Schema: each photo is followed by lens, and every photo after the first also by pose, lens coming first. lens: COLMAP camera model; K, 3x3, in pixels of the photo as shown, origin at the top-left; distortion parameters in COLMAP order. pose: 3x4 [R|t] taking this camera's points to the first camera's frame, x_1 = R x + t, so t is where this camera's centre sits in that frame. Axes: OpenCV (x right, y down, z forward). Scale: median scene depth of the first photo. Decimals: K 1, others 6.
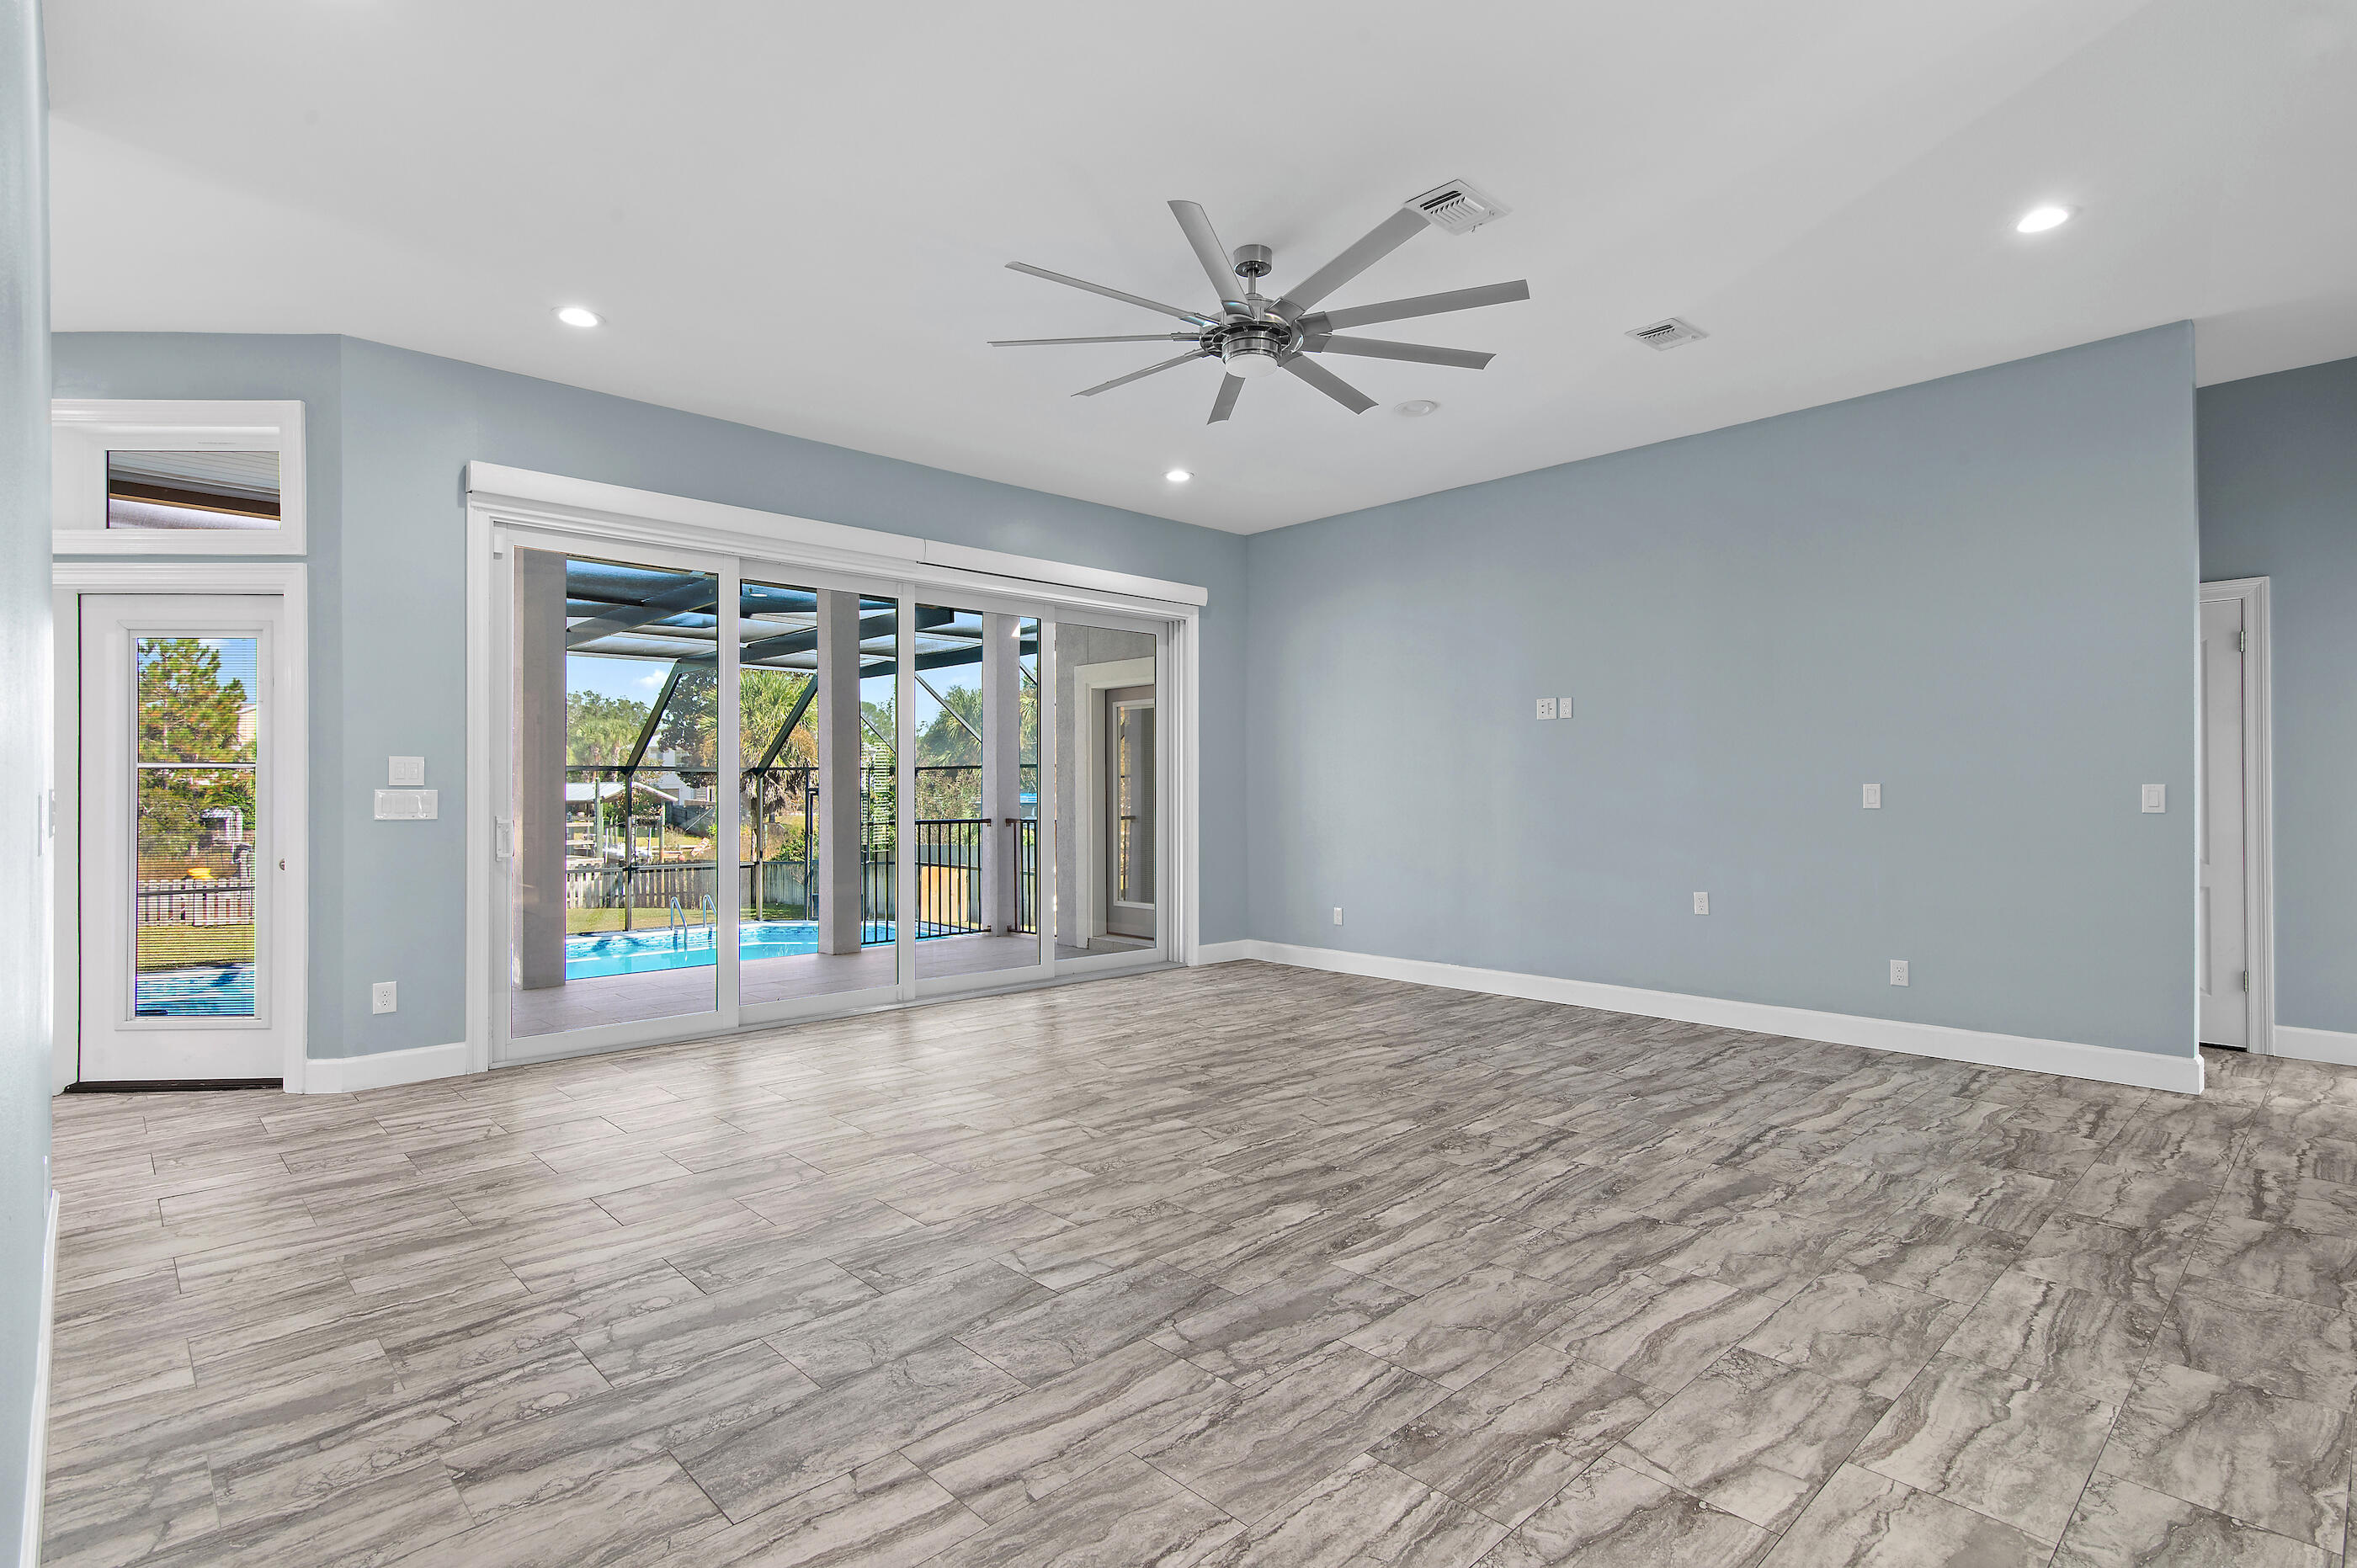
lens RADIAL K [[1151.8, 0, 1182.3], [0, 1151.8, 791.6], [0, 0, 1]] dist [0.004020, 0.002947]
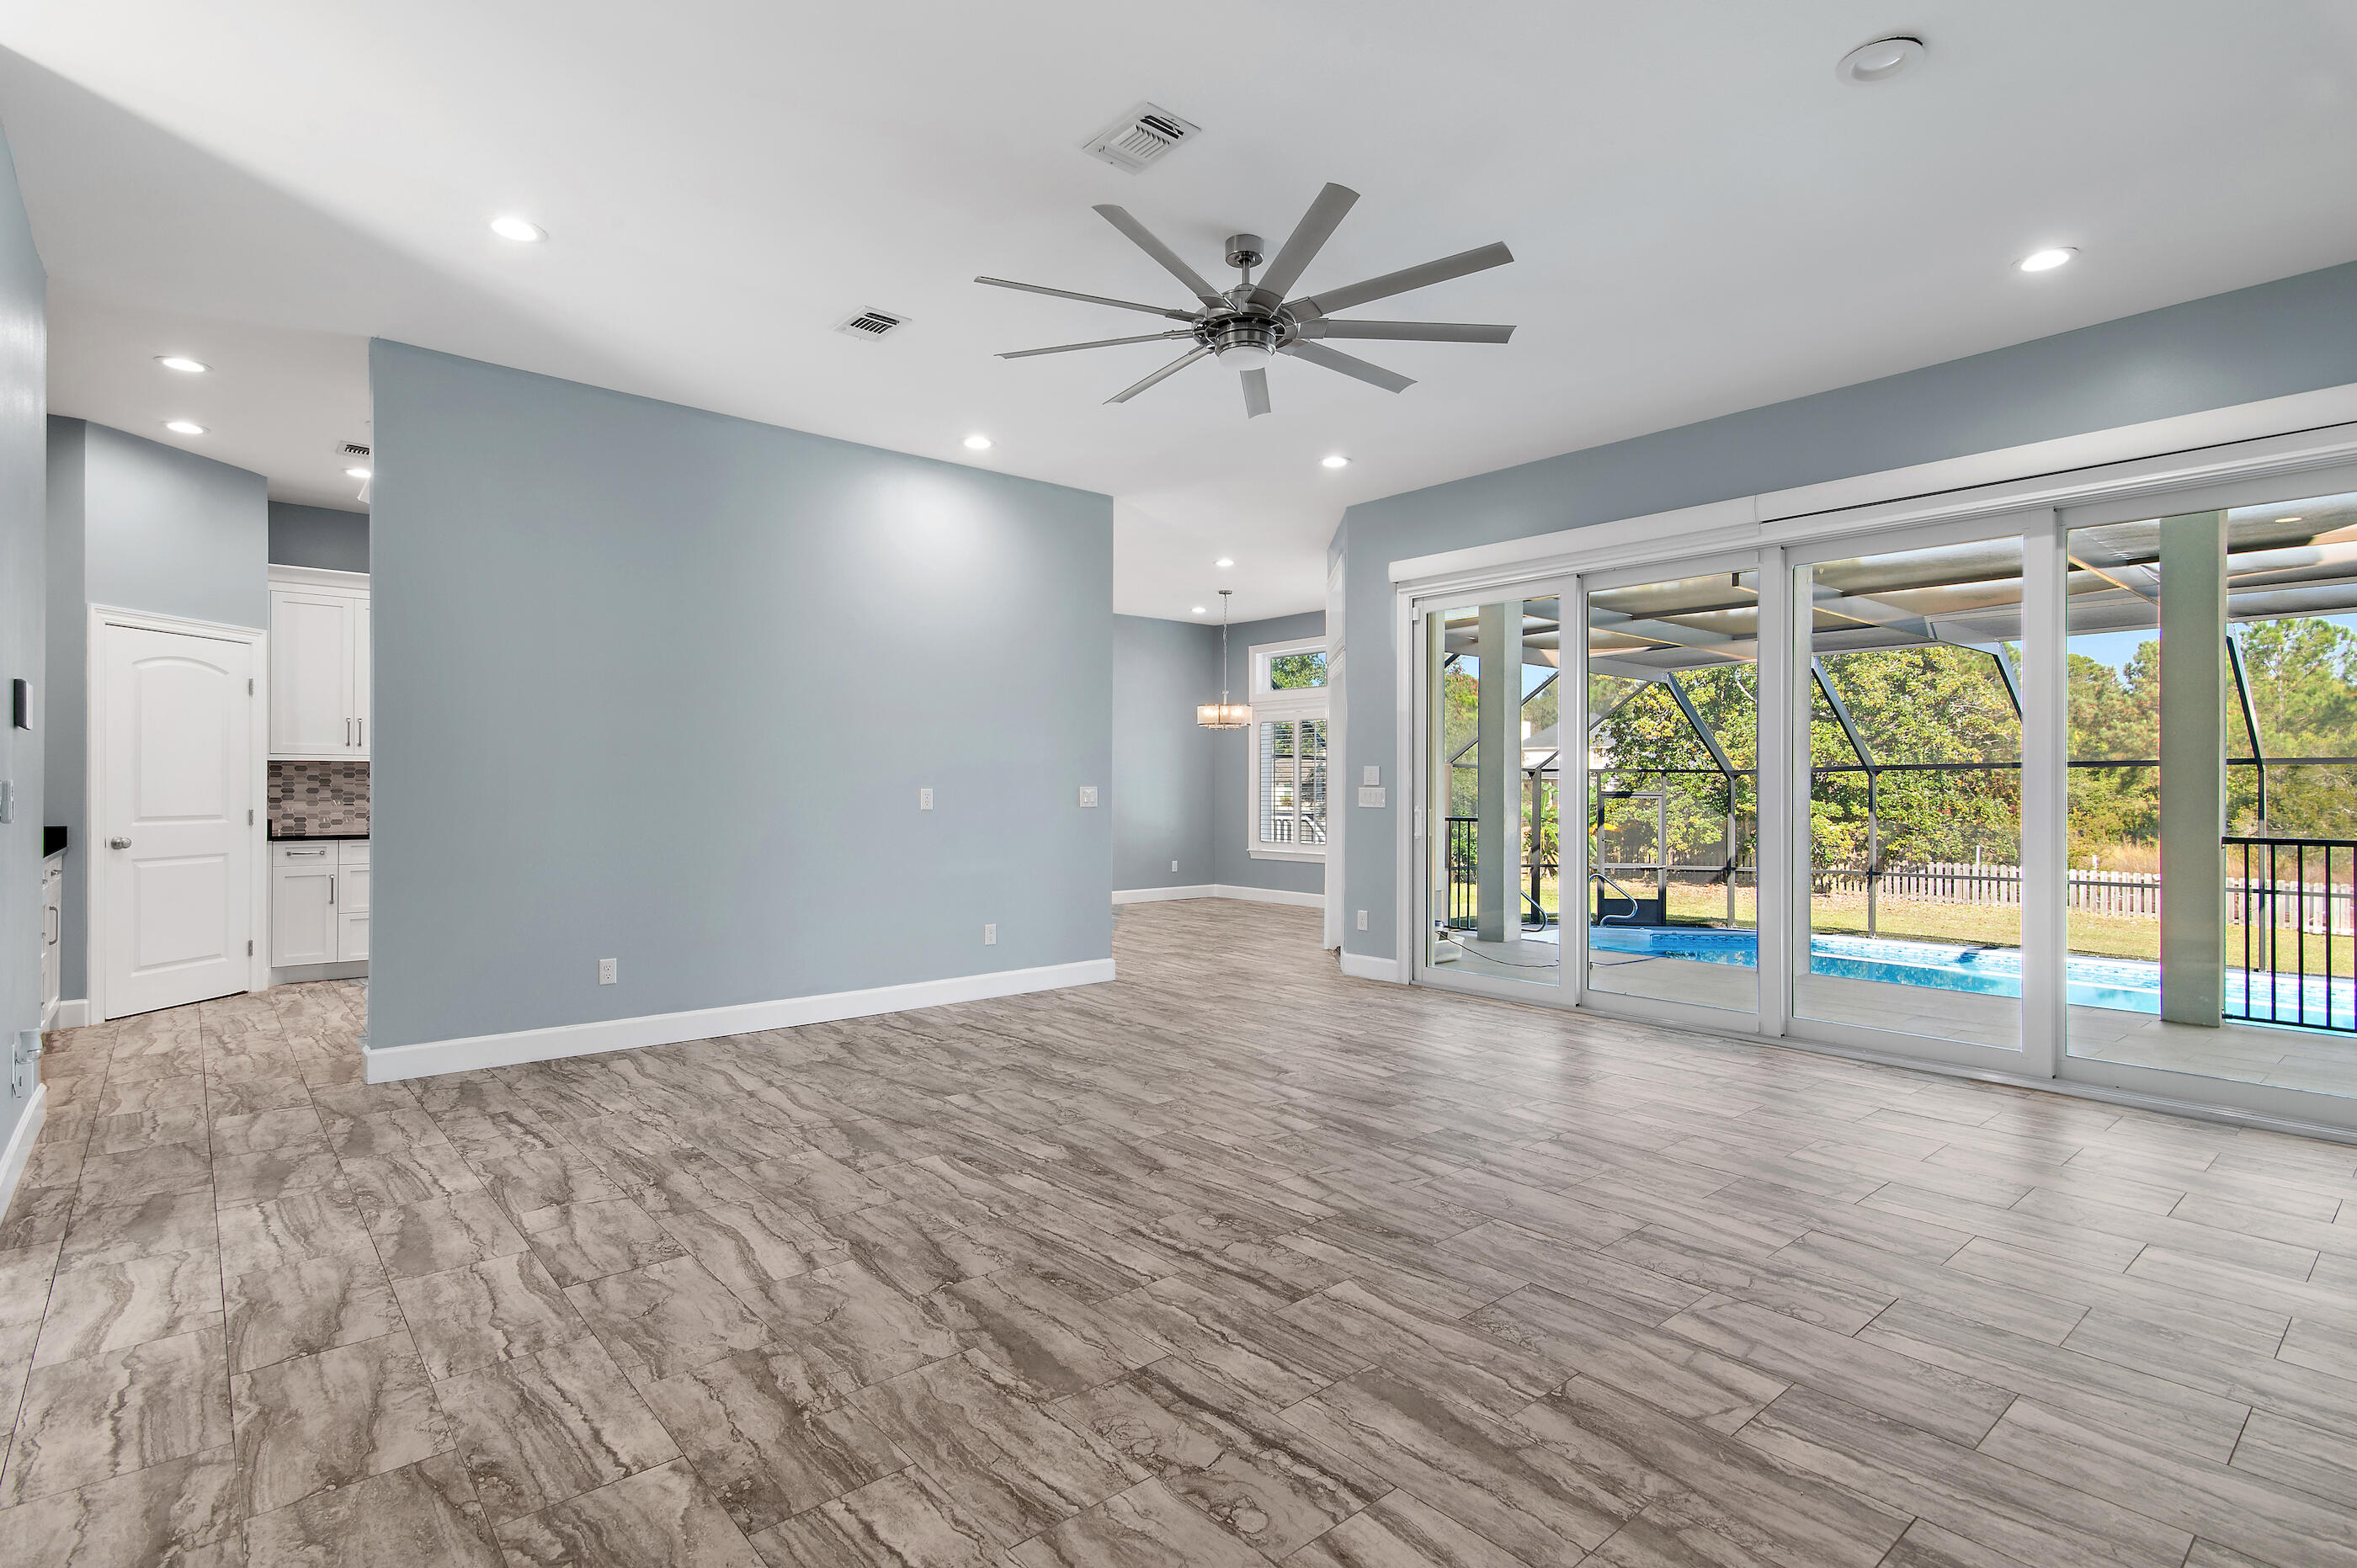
lens RADIAL K [[1151.8, 0, 1188.3], [0, 1151.8, 769.4], [0, 0, 1]] dist [0.004020, 0.002947]
pose [[-0.038986, -0.010250, -0.999187, 1.293553], [-0.005910, 0.999932, -0.010027, -0.012654], [0.999222, 0.005514, -0.039044, 1.213688]]
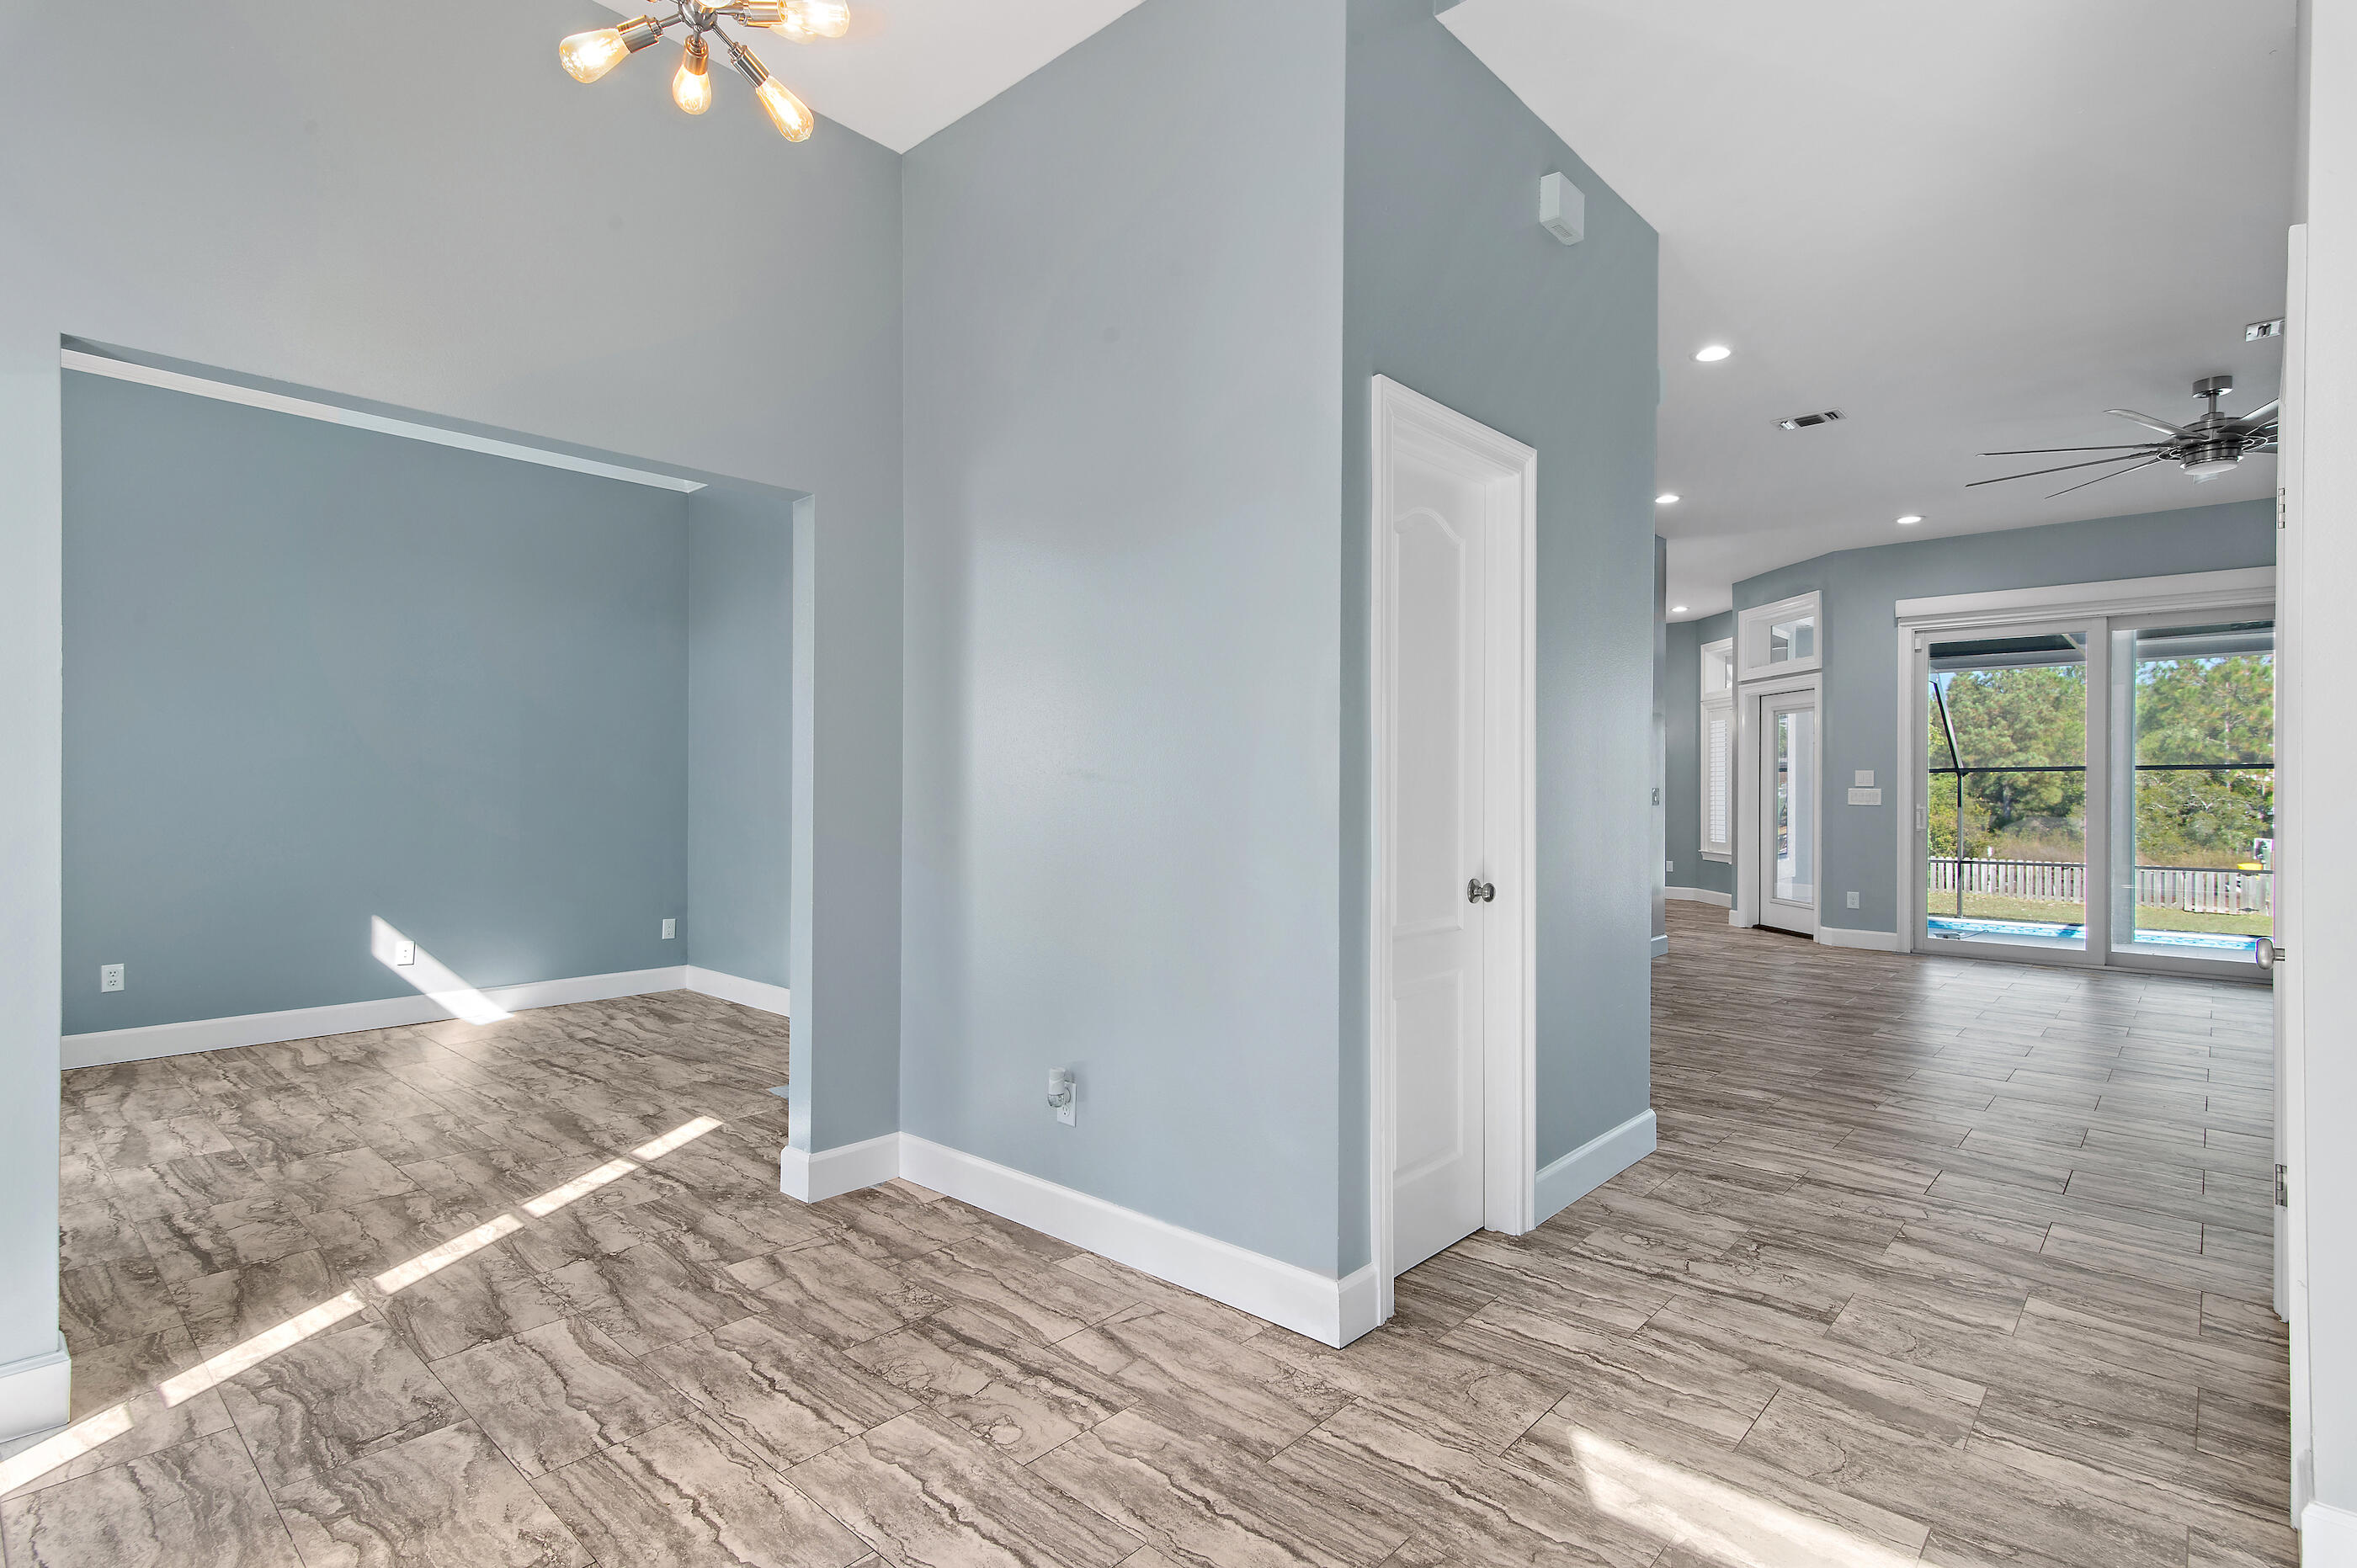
lens RADIAL K [[1151.8, 0, 1185.1], [0, 1151.8, 778.4], [0, 0, 1]] dist [0.004020, 0.002947]
pose [[0.073870, -0.000096, -0.997268, 1.592235], [-0.008326, 0.999965, -0.000713, -0.010511], [0.997233, 0.008356, 0.073867, -0.310152]]
